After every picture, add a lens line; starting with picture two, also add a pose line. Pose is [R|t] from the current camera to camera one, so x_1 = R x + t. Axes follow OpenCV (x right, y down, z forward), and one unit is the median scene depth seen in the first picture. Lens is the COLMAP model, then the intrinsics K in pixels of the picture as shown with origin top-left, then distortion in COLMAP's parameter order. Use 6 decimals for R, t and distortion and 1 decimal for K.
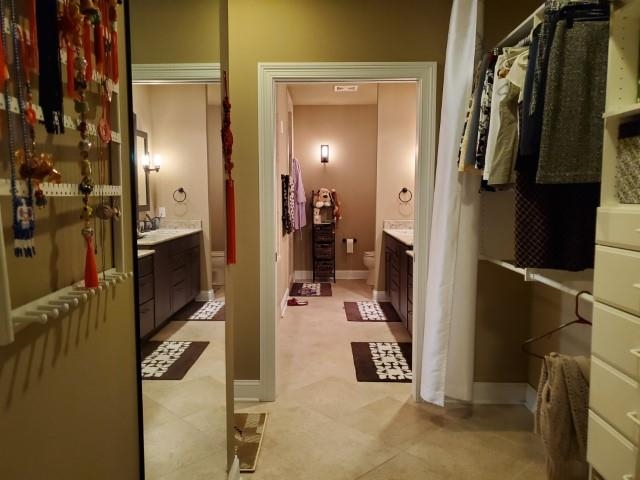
lens RADIAL K [[491.1, 0, 304.1], [0, 491.1, 241.5], [0, 0, 1]] dist [0.038571, -0.005222]
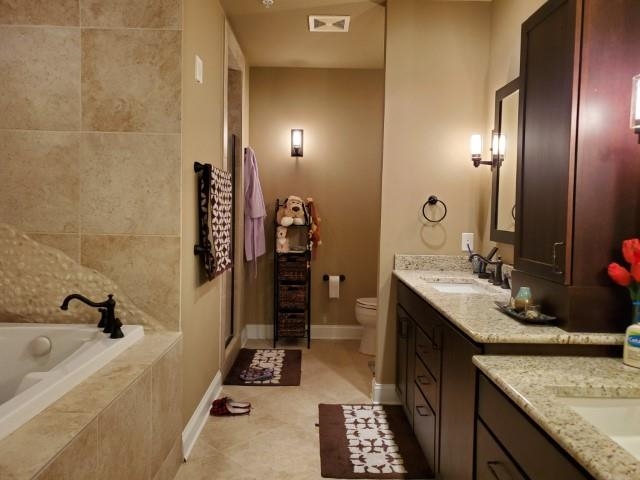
lens RADIAL K [[497.4, 0, 316.0], [0, 497.4, 230.3], [0, 0, 1]] dist [0.010372, -0.005300]
pose [[0.998801, 0.019198, 0.045032, 0.041494], [-0.016953, 0.998619, -0.049717, -0.033999], [-0.045925, 0.048894, 0.997748, 0.373509]]
